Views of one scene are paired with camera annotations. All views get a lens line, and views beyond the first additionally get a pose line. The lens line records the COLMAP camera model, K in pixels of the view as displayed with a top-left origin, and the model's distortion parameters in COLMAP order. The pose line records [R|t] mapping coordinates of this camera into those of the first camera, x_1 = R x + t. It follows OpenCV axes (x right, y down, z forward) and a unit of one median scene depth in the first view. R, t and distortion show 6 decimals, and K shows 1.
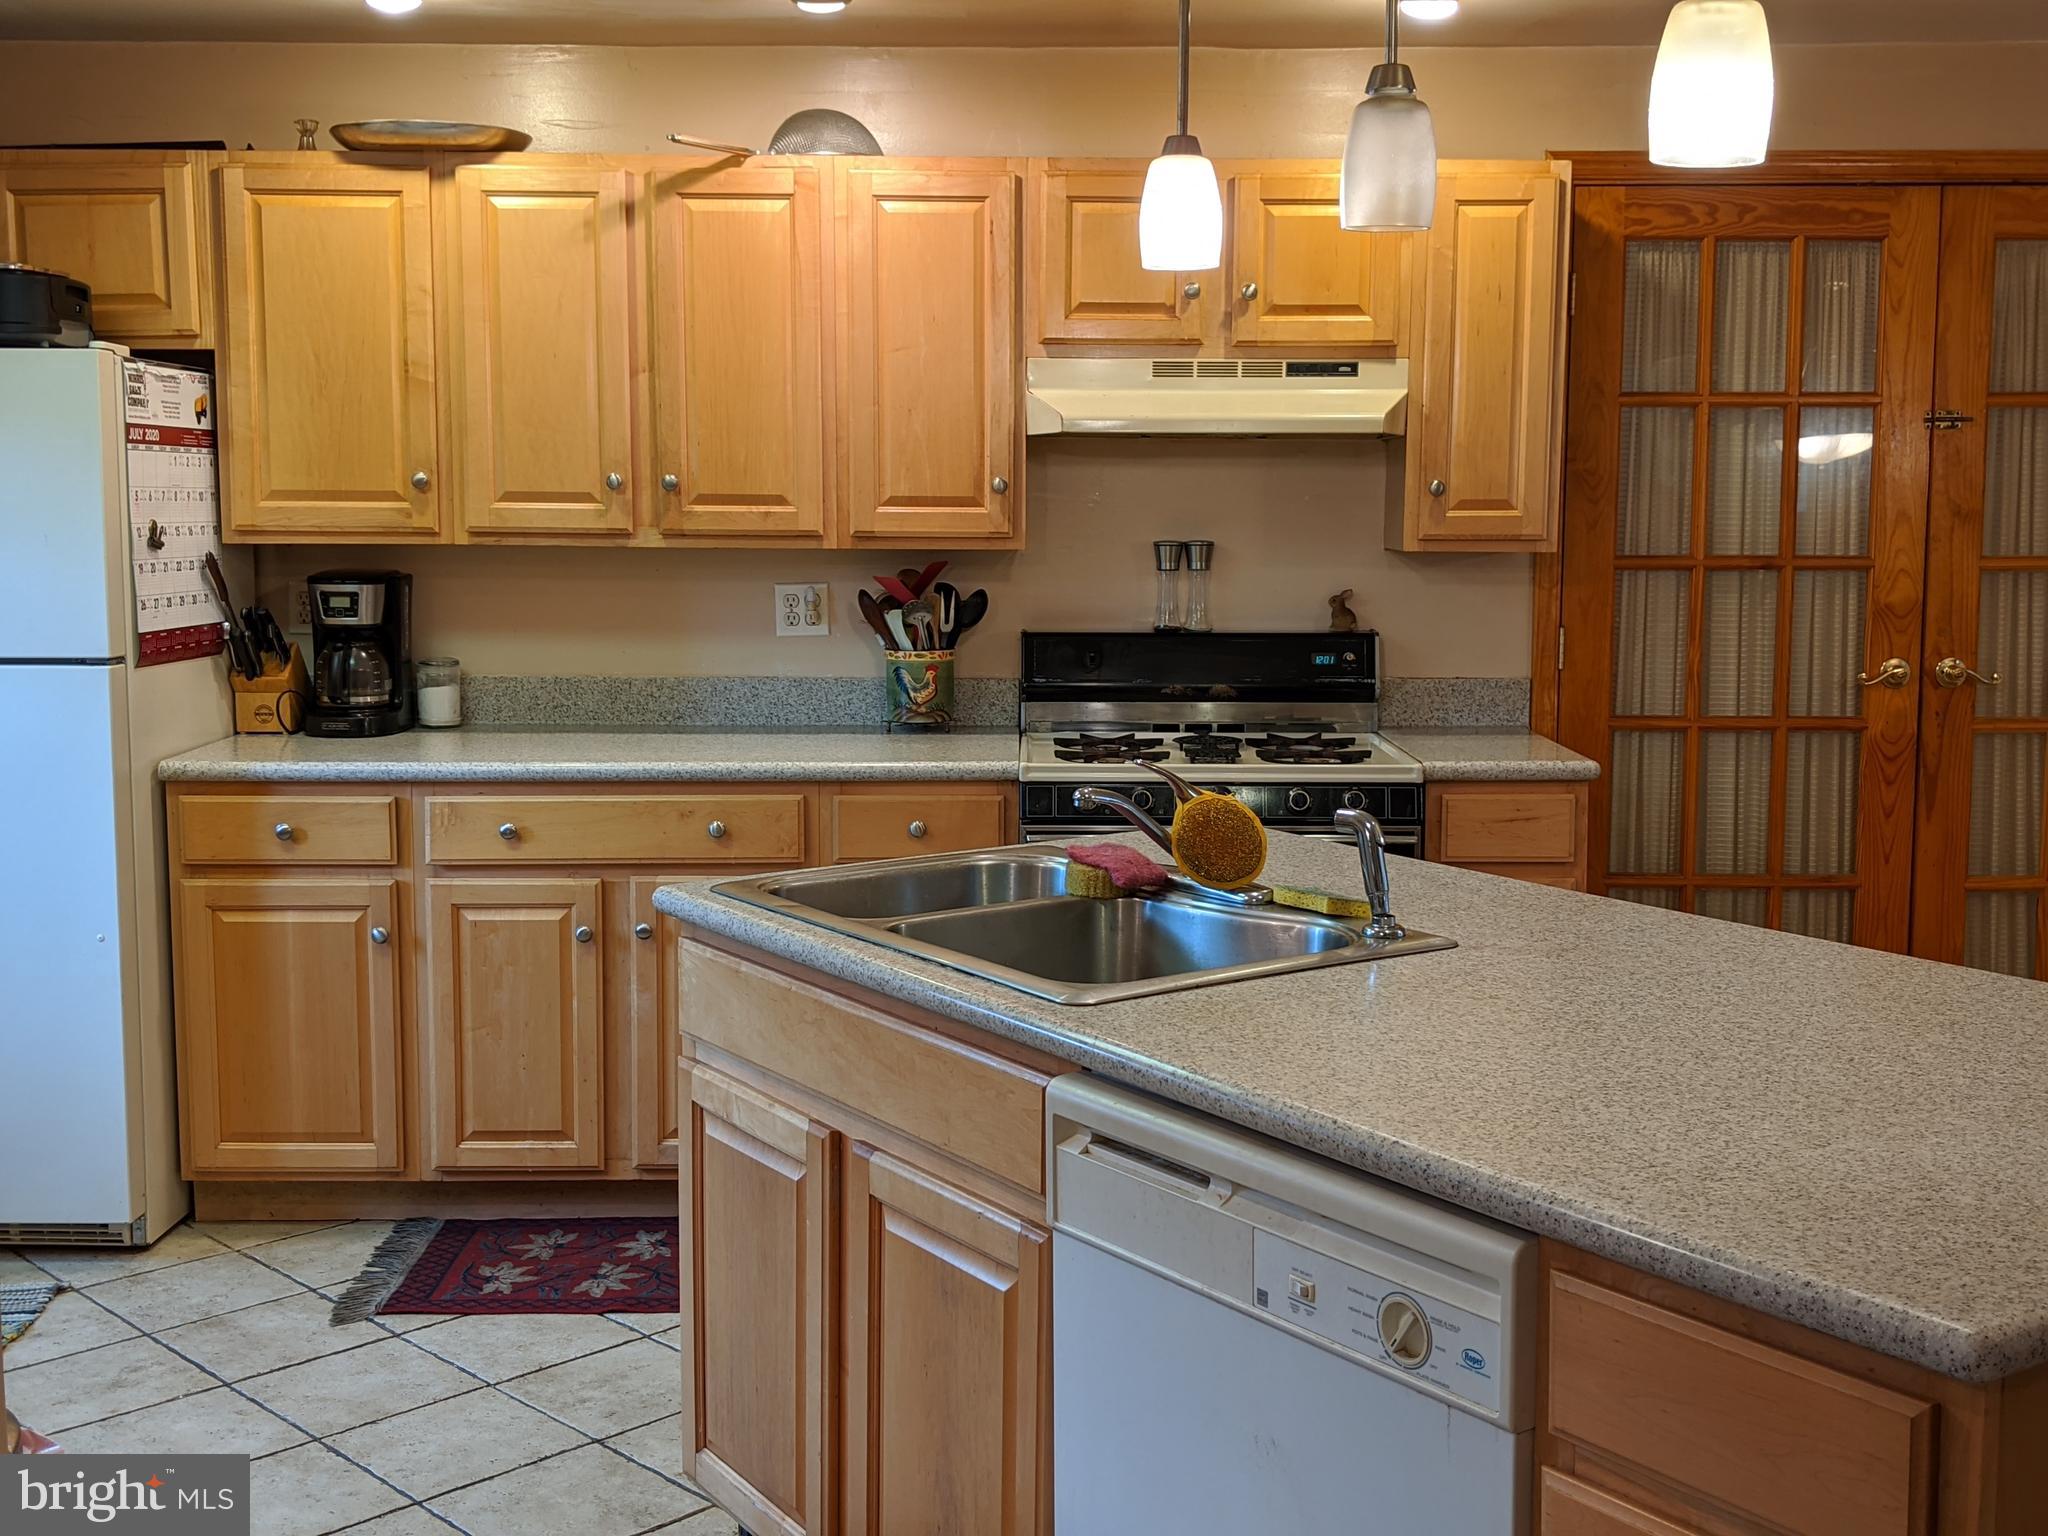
lens RADIAL K [[2291.5, 0, 1031.5], [0, 2291.5, 757.5], [0, 0, 1]] dist [0.065694, 0.000000]
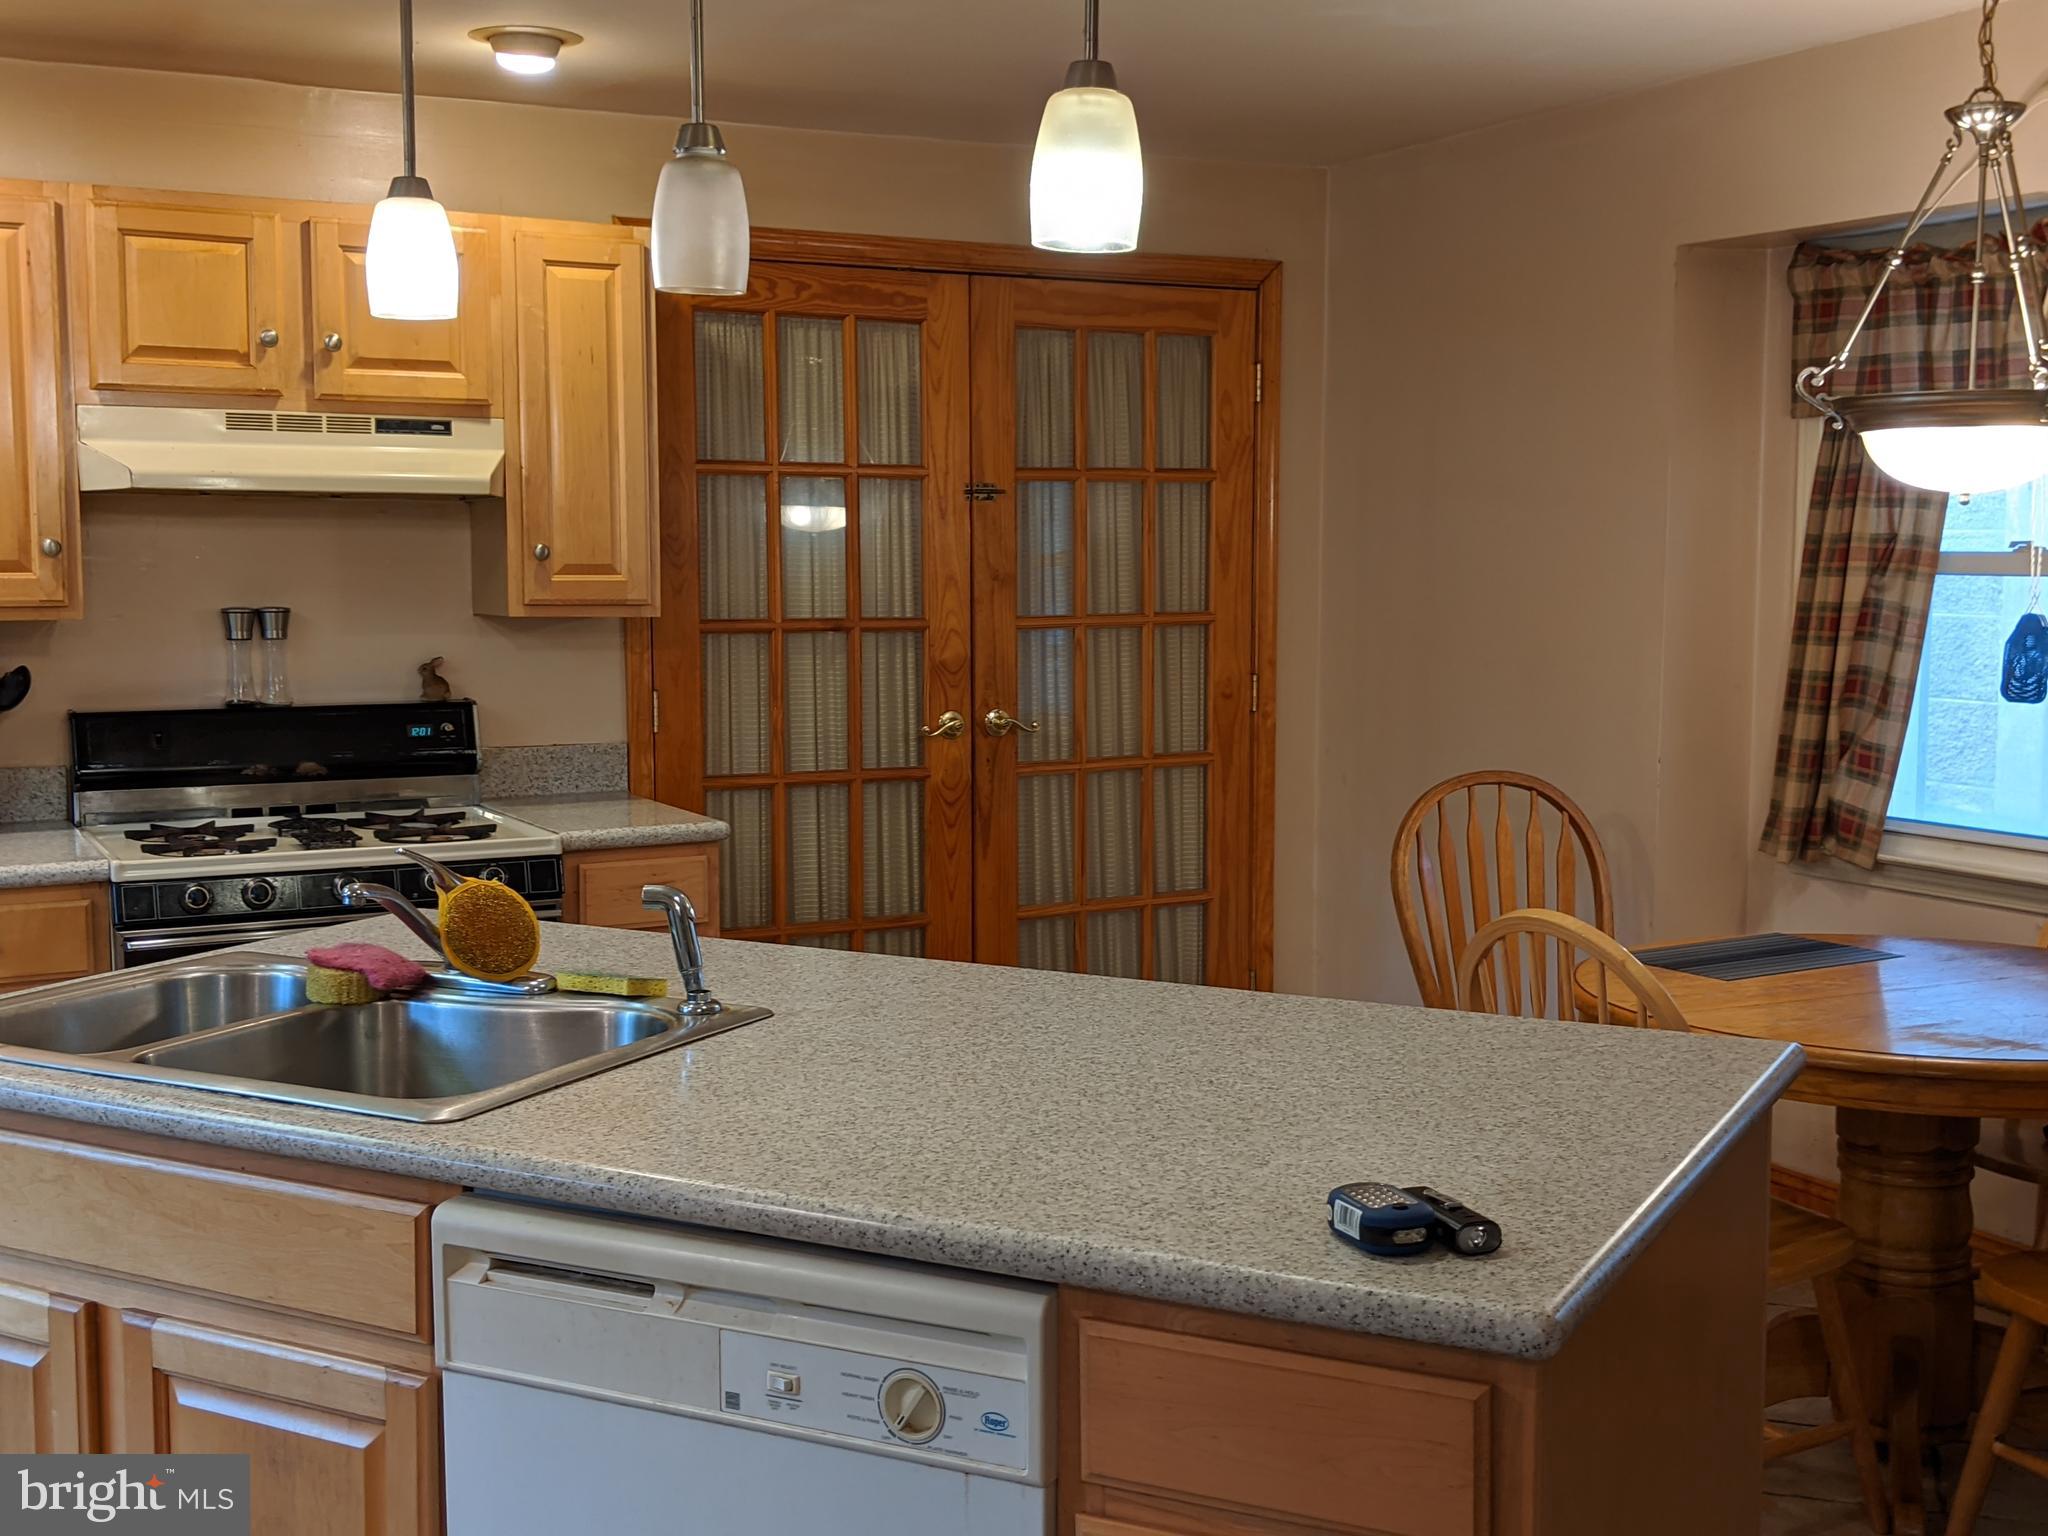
lens RADIAL K [[2291.5, 0, 1012.7], [0, 2291.5, 794.4], [0, 0, 1]] dist [0.065694, 0.000000]
pose [[0.887043, -0.051174, 0.458842, -0.102597], [0.055914, 0.998430, 0.003260, -0.006300], [-0.458288, 0.022764, 0.888512, 0.040757]]
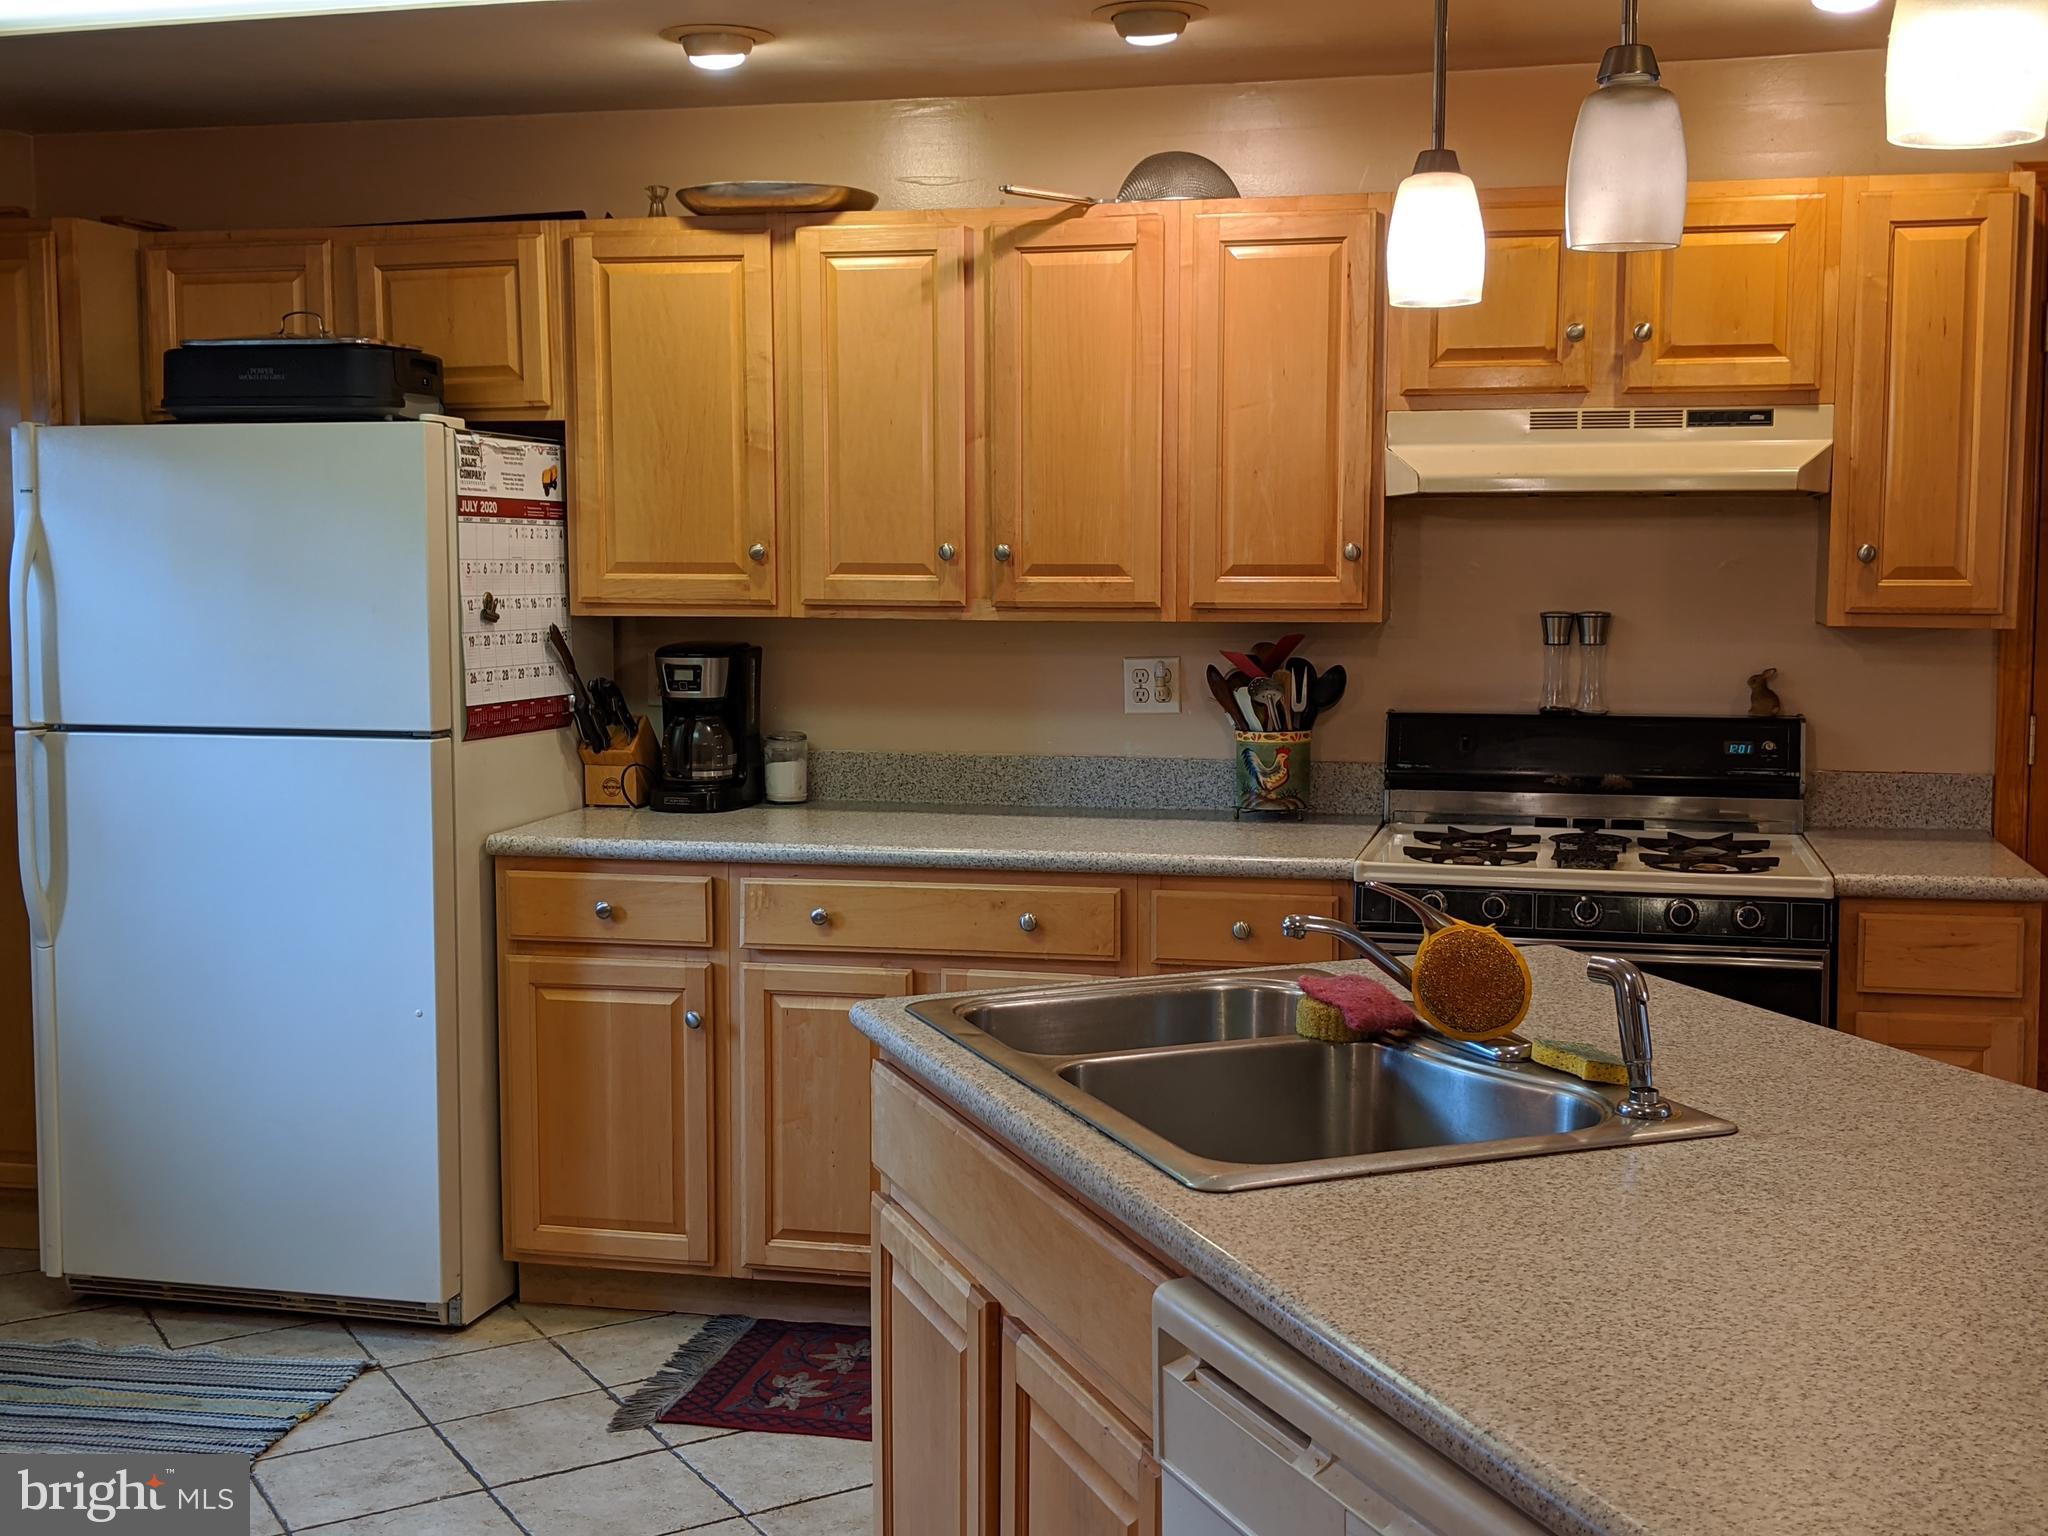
lens RADIAL K [[2291.5, 0, 1030.8], [0, 2291.5, 753.9], [0, 0, 1]] dist [0.065694, 0.000000]
pose [[0.971632, 0.016839, -0.235899, 0.079701], [-0.022874, 0.999477, -0.022872, -0.015586], [0.235391, 0.027620, 0.971508, 0.091567]]
